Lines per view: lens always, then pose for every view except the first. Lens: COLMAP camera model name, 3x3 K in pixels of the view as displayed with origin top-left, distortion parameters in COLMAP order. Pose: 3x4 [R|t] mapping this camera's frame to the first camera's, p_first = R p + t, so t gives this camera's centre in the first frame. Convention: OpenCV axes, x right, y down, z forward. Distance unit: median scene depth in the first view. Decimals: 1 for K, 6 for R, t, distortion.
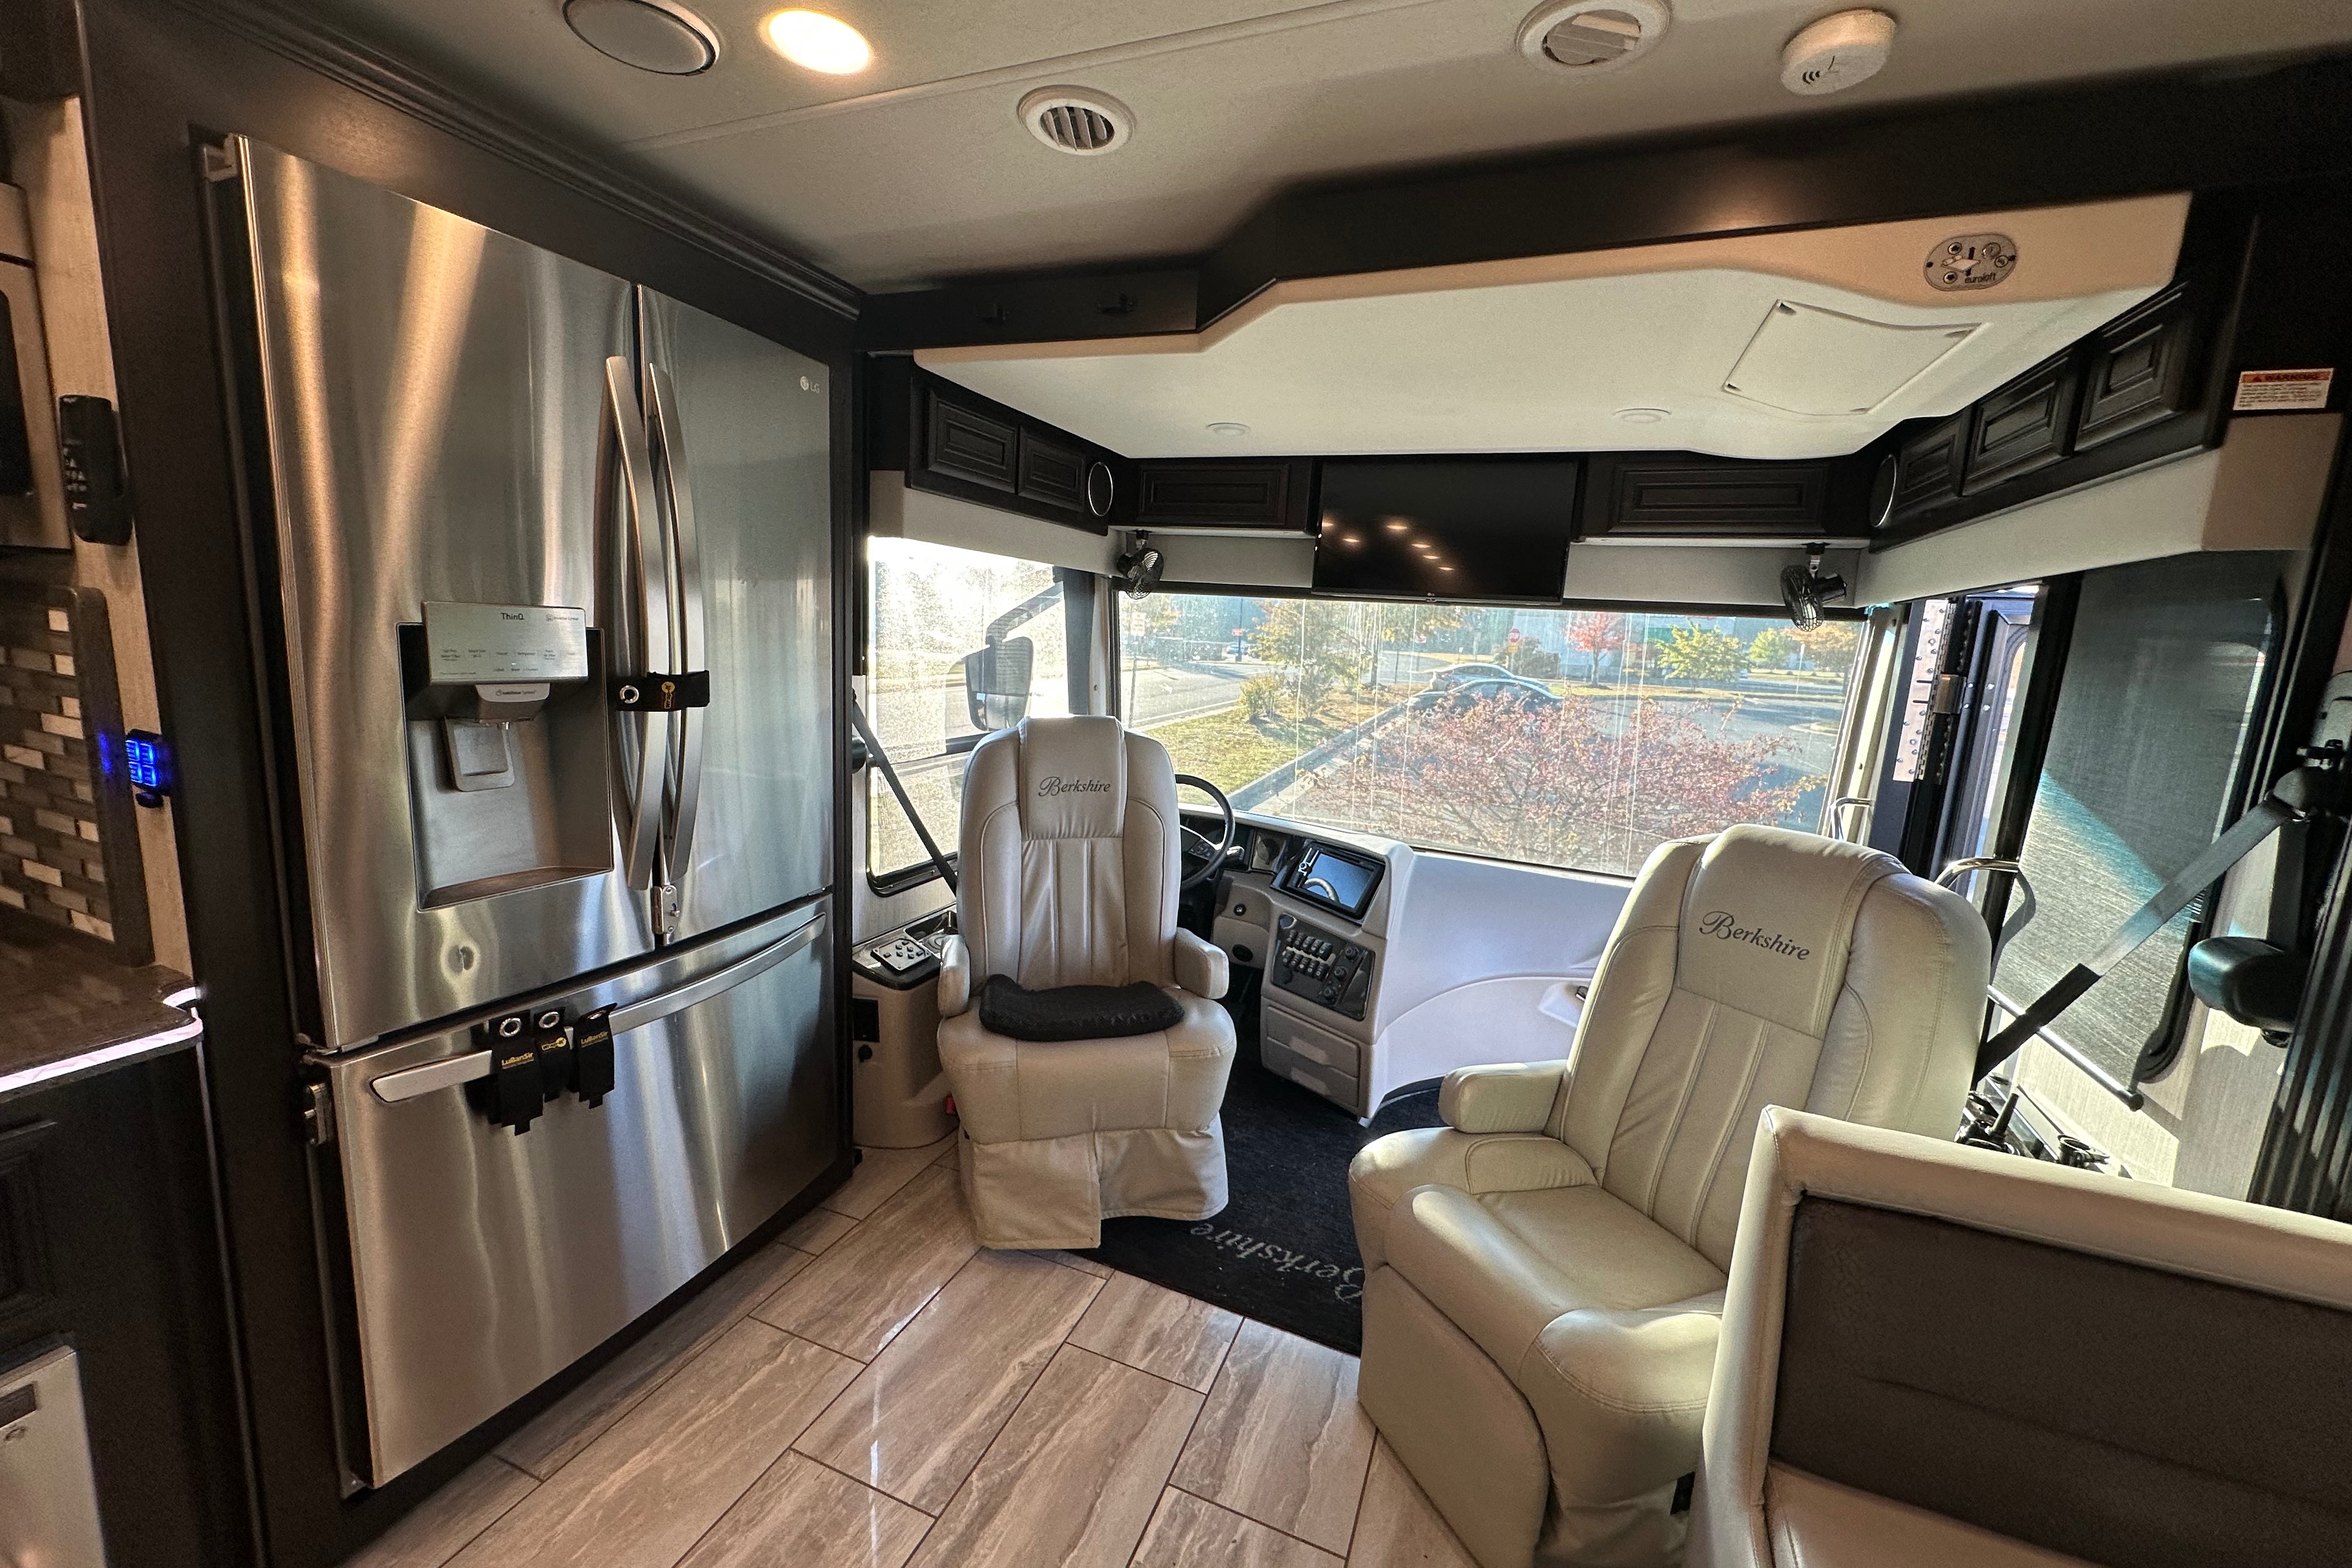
lens RADIAL K [[933.4, 0, 1174.6], [0, 933.4, 783.6], [0, 0, 1]] dist [-0.001449, 0.000087]
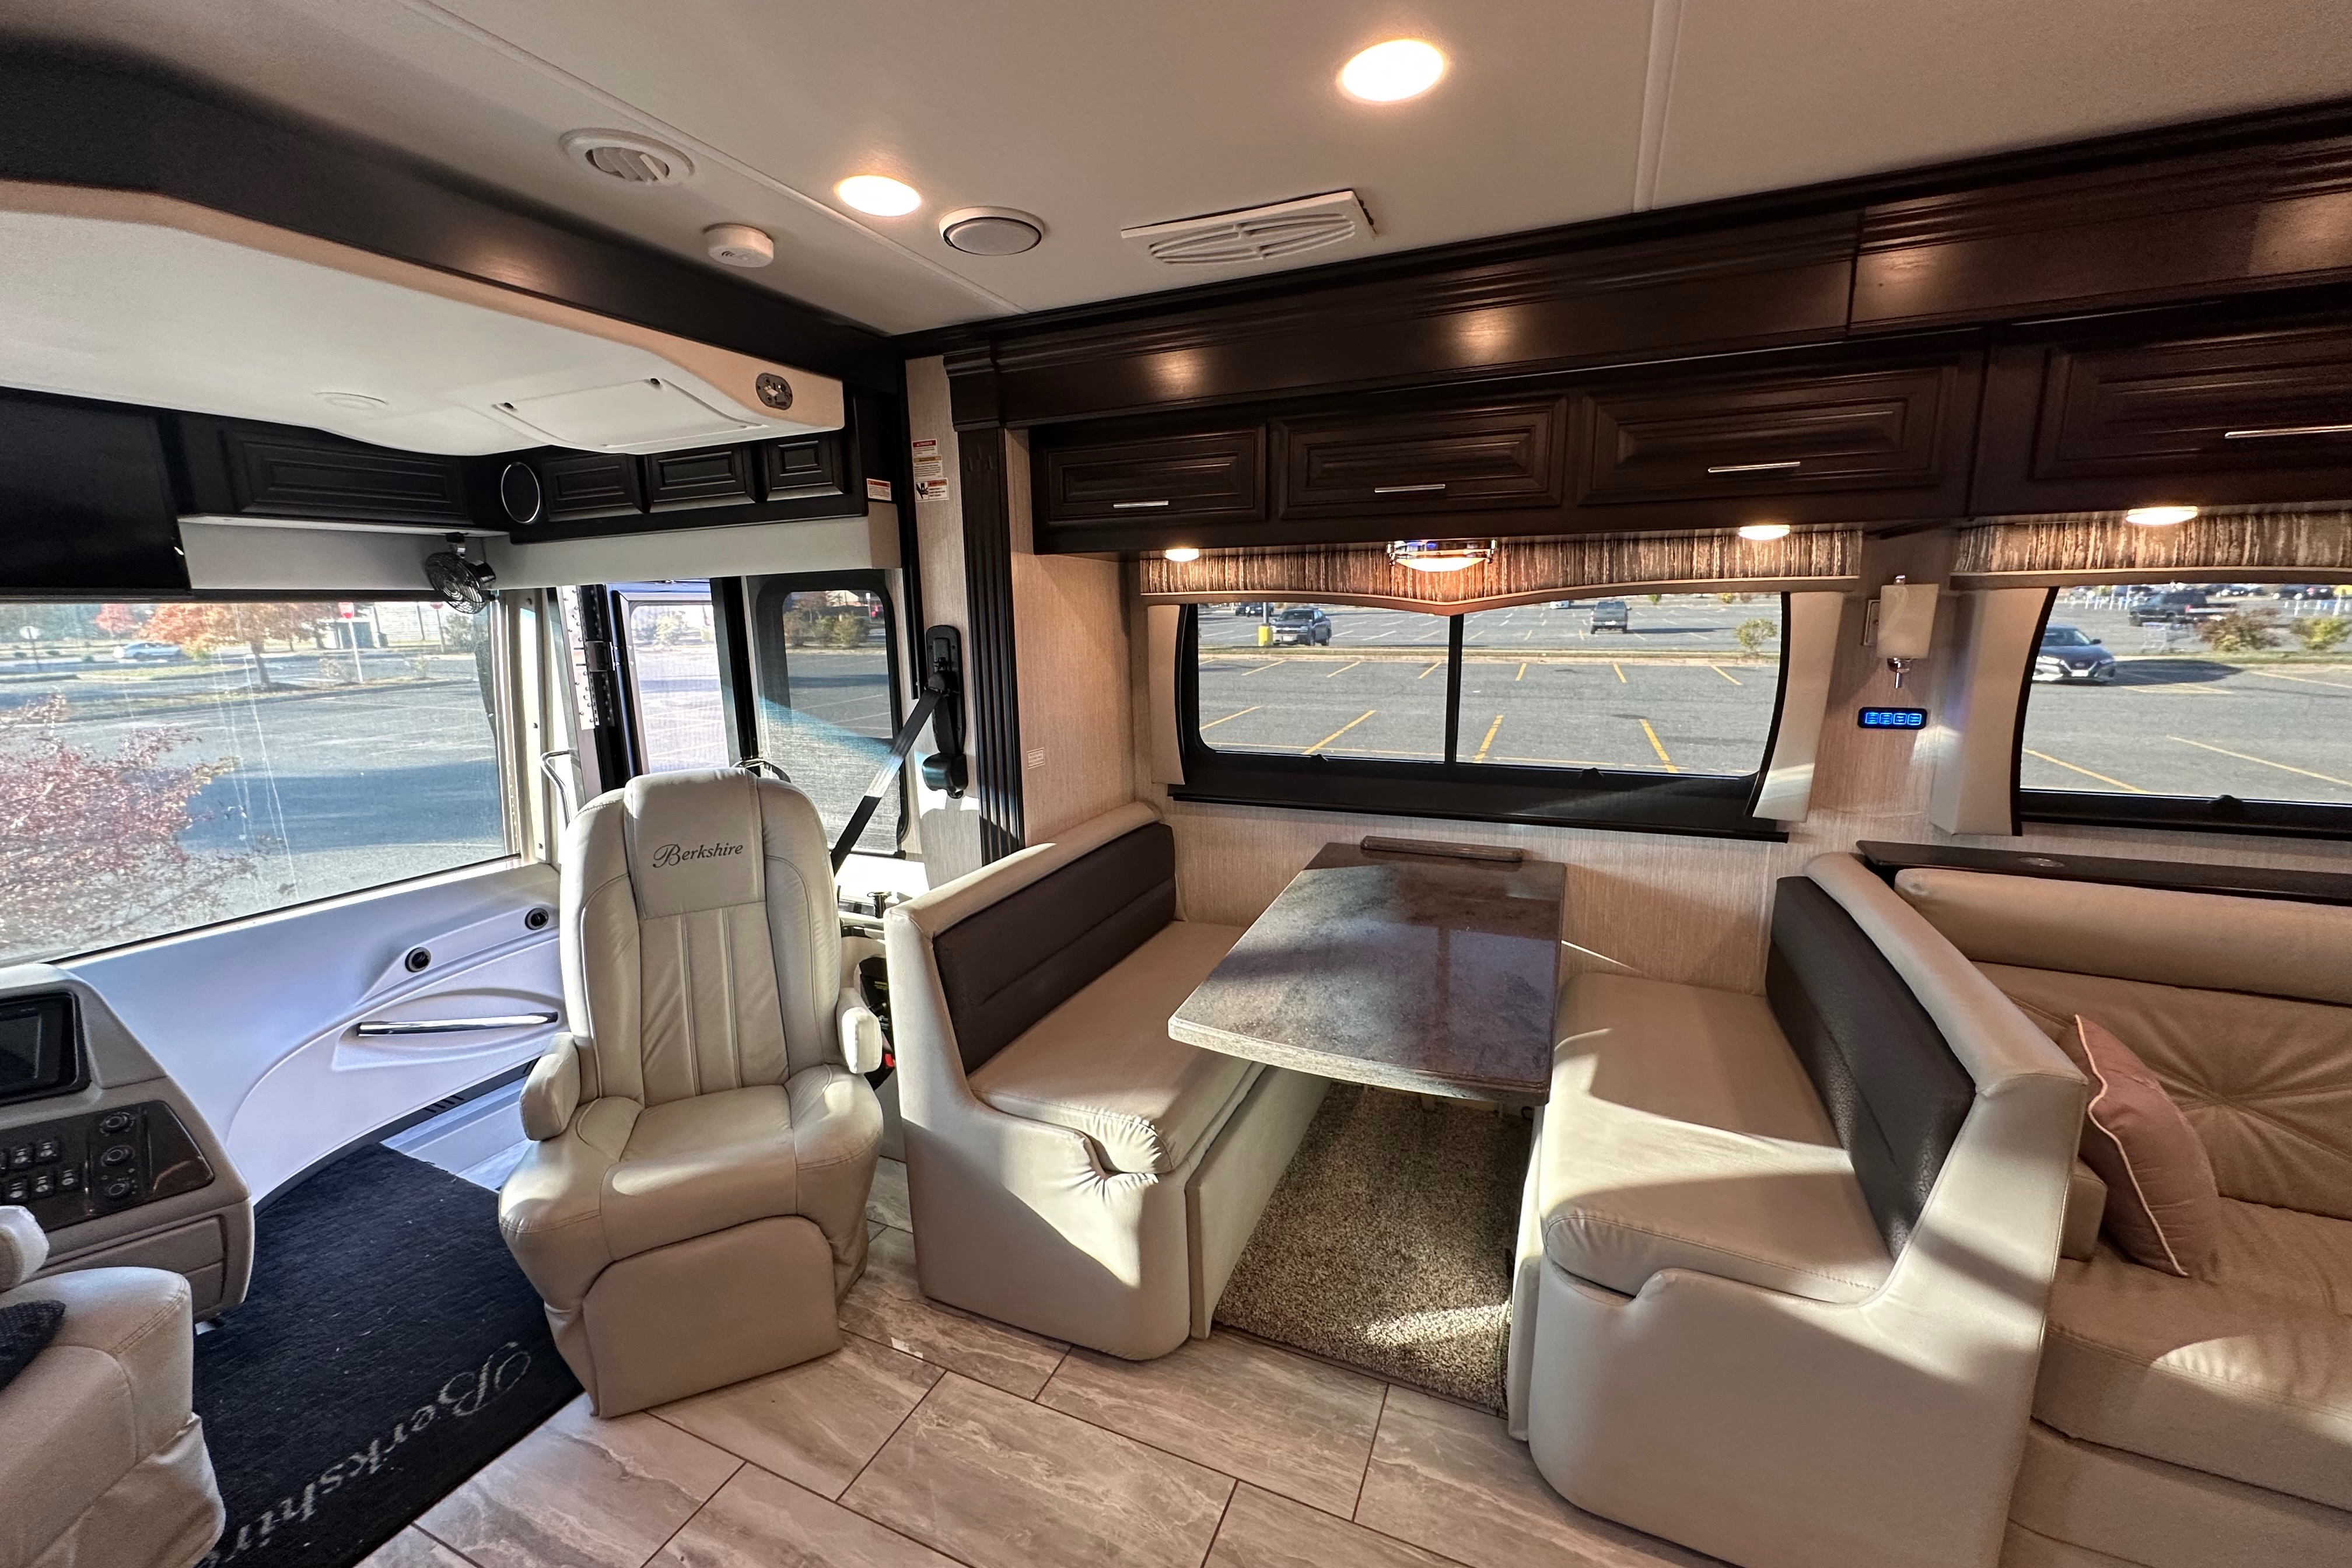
lens RADIAL K [[933.4, 0, 1174.6], [0, 933.4, 783.6], [0, 0, 1]] dist [-0.001449, 0.000087]
pose [[0.028680, -0.239279, 0.970527, -0.549510], [0.186080, 0.955233, 0.230010, -0.096593], [-0.982116, 0.173999, 0.071921, 0.202071]]
